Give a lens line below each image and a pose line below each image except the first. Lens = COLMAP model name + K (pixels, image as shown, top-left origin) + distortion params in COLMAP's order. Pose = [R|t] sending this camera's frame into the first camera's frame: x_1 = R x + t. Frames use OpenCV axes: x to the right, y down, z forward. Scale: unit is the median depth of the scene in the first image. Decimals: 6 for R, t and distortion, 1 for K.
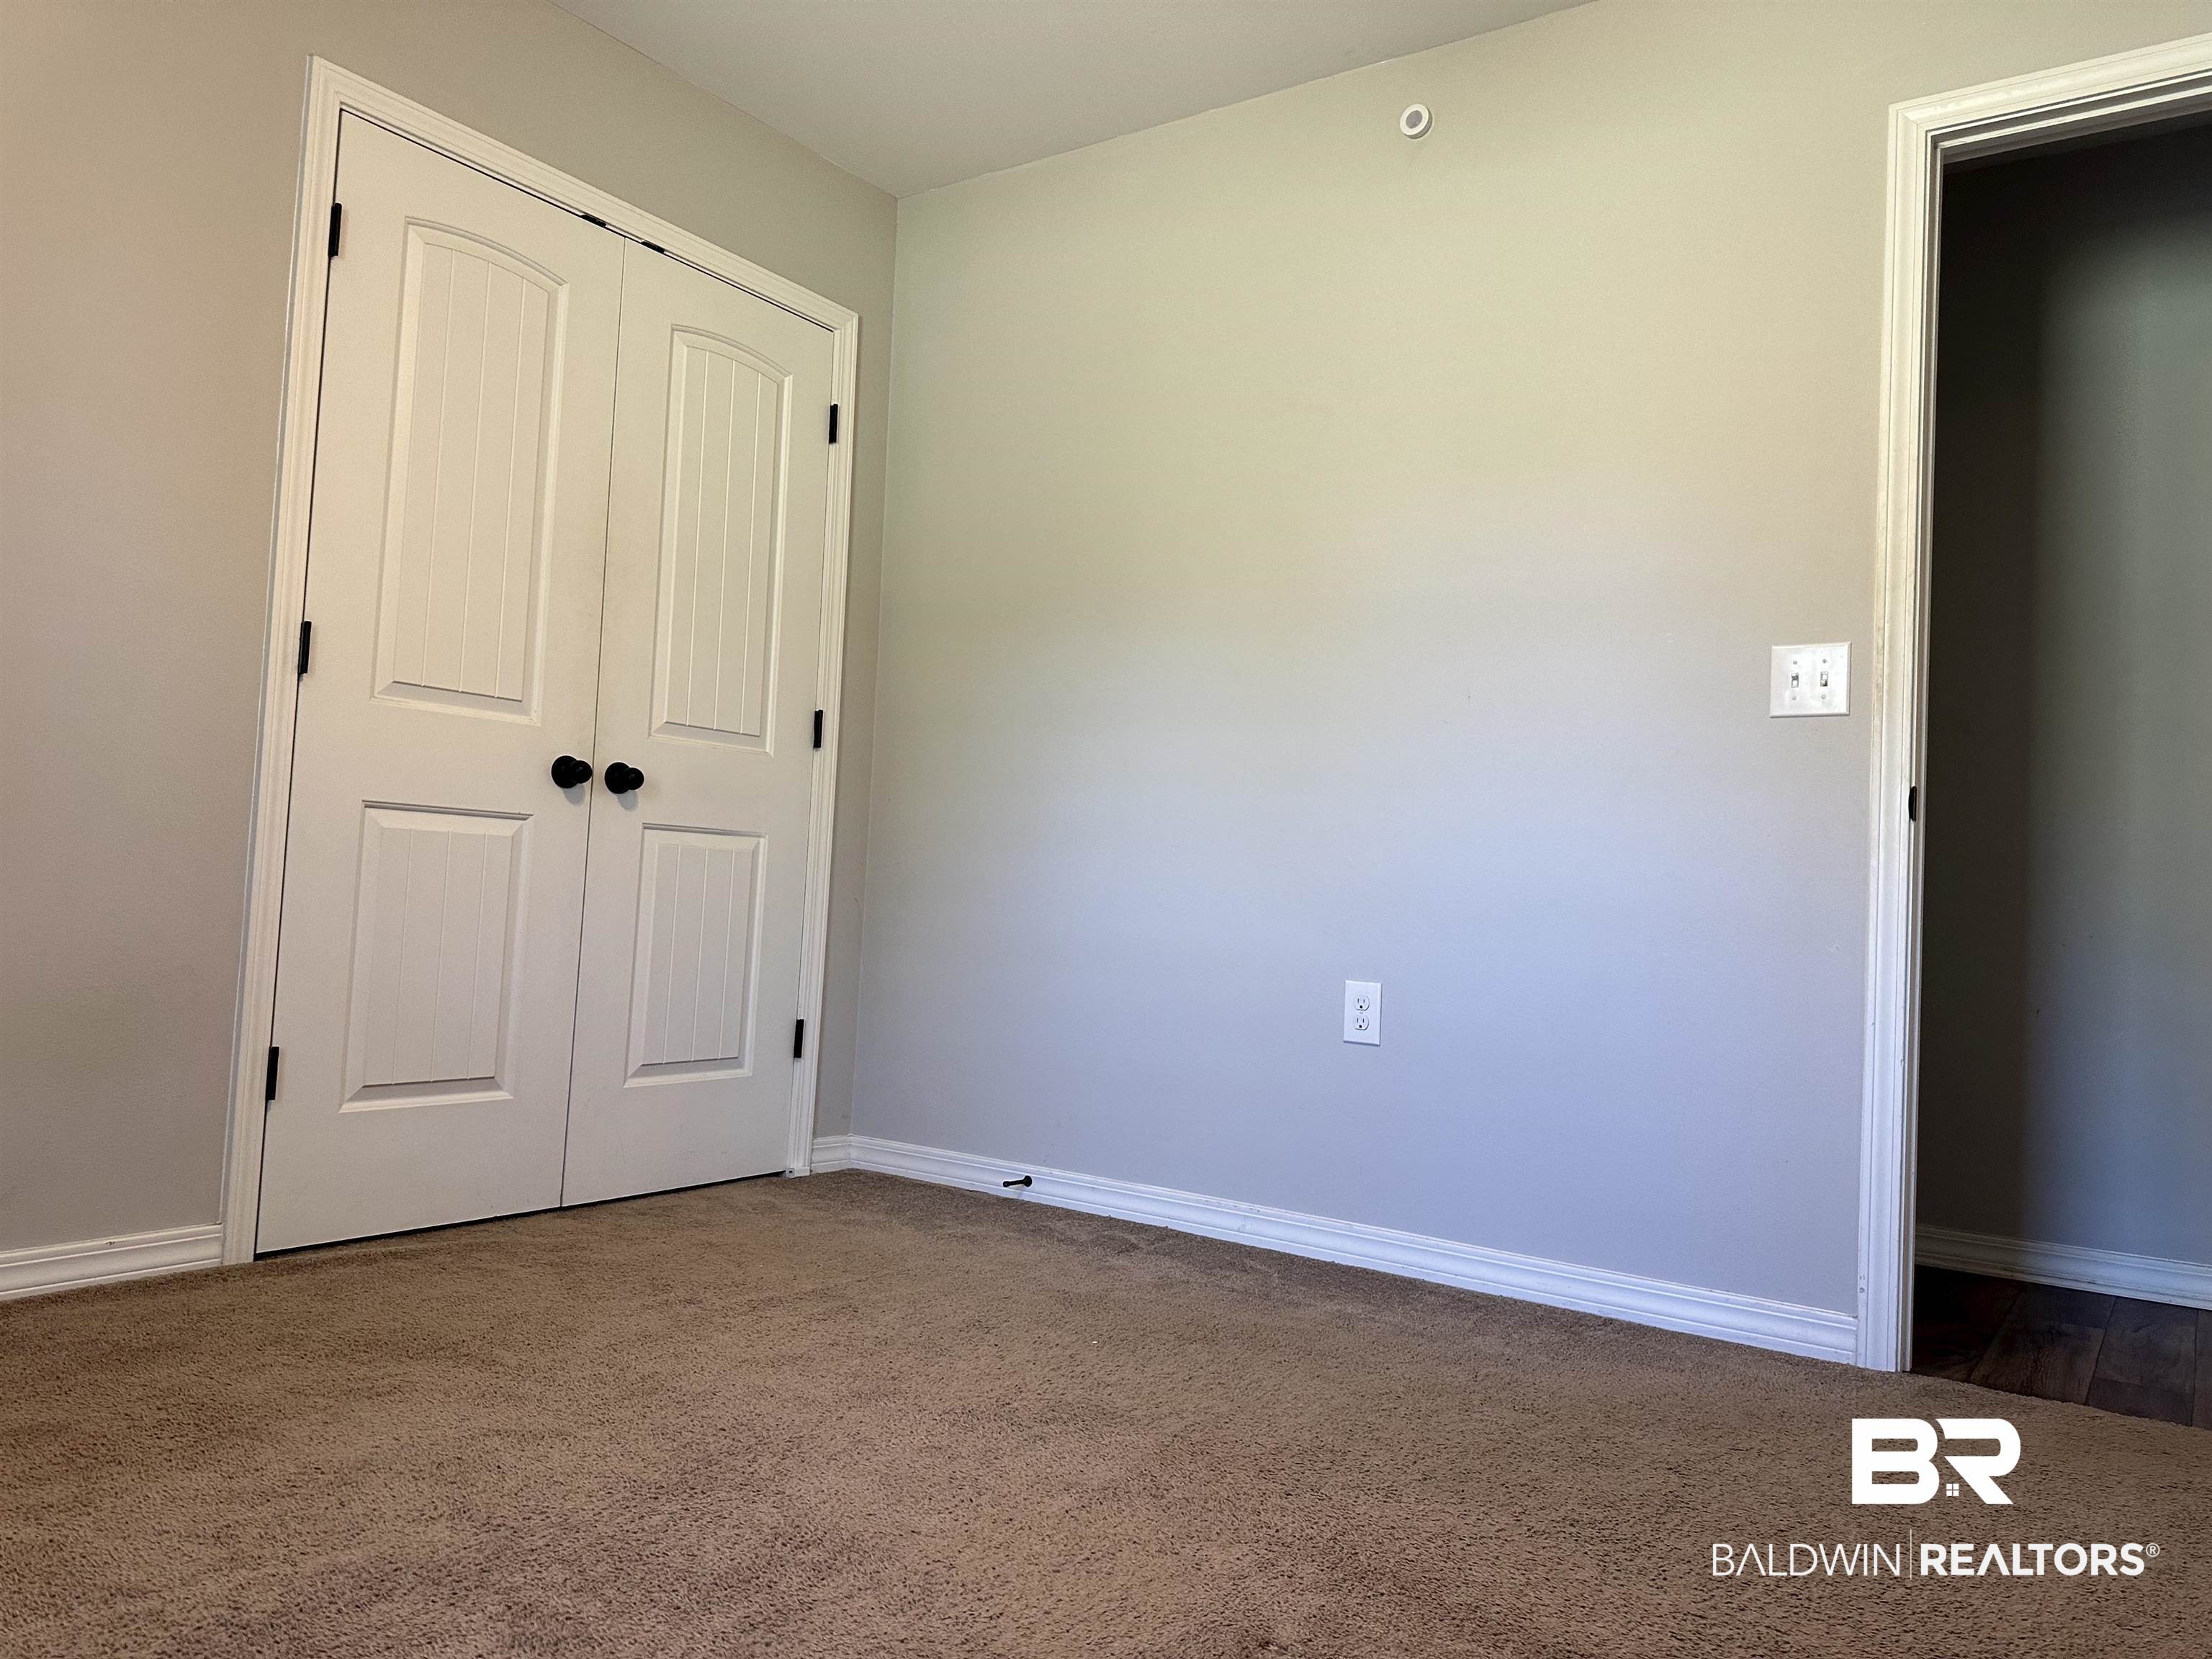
lens RADIAL K [[1546.4, 0, 1094.5], [0, 1546.4, 840.1], [0, 0, 1]] dist [0.068318, -0.096071]
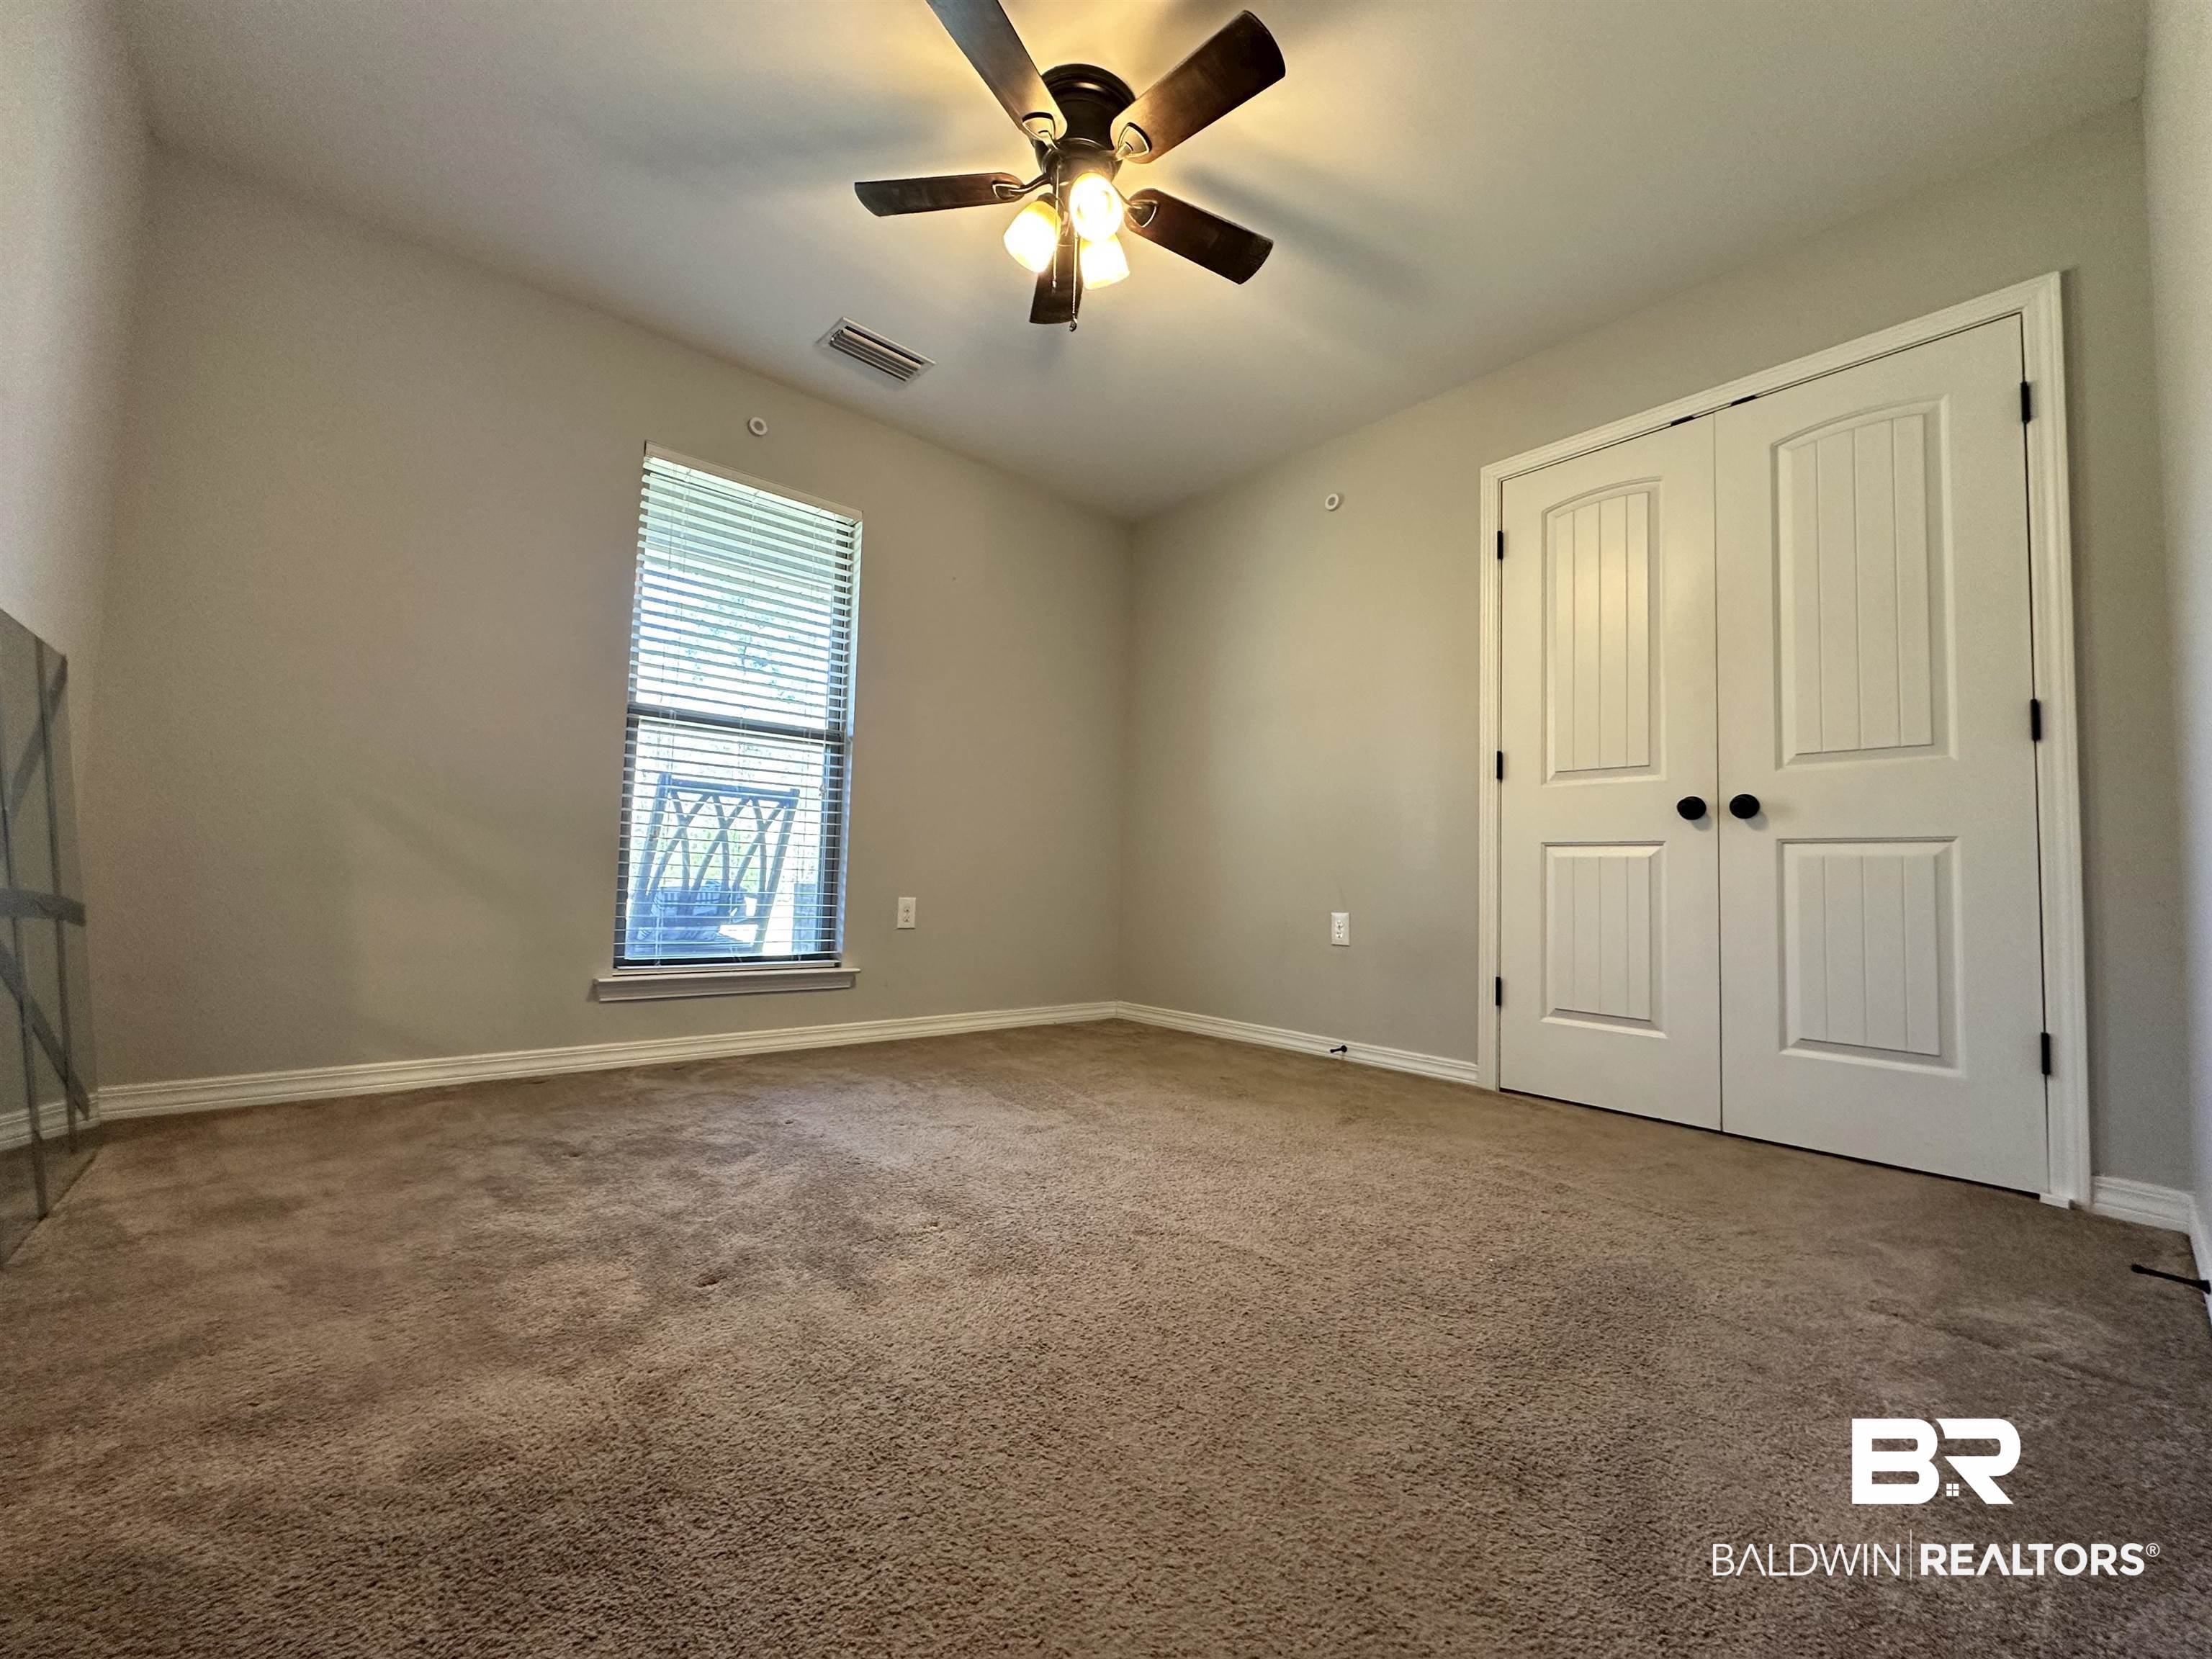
lens RADIAL K [[893.3, 0, 1092.0], [0, 893.3, 818.4], [0, 0, 1]] dist [0.000230, -0.000077]
pose [[-0.248477, -0.112068, -0.962133, 0.575986], [0.003724, 0.993167, -0.116645, 0.057682], [0.968631, -0.032566, -0.246362, 0.694910]]
